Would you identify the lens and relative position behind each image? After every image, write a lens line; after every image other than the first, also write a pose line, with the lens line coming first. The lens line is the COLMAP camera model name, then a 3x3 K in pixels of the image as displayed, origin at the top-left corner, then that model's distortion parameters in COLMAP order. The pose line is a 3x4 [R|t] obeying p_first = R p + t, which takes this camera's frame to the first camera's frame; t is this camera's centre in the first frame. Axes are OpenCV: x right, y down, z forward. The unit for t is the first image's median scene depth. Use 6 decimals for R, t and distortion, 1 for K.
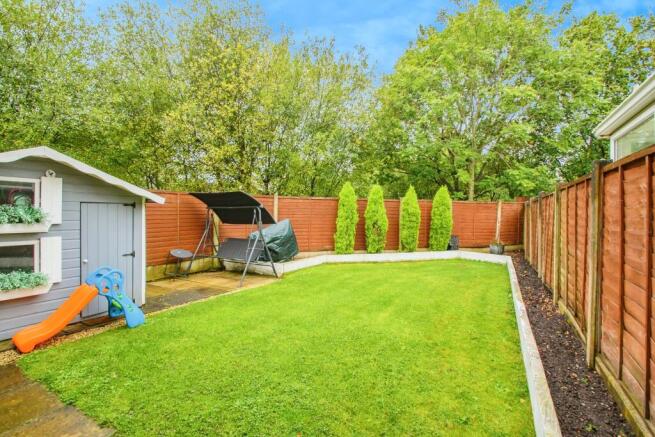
lens RADIAL K [[315.8, 0, 333.6], [0, 315.8, 216.0], [0, 0, 1]] dist [0.002066, 0.000011]
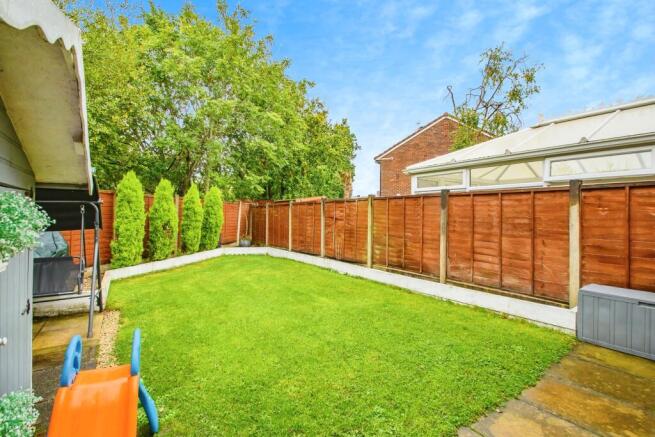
lens RADIAL K [[315.8, 0, 333.1], [0, 315.8, 216.1], [0, 0, 1]] dist [0.002066, 0.000011]
pose [[0.429529, -0.009541, 0.903003, -0.447694], [0.004000, 0.999954, 0.008663, -0.003854], [-0.903044, -0.000109, 0.429547, 0.233182]]
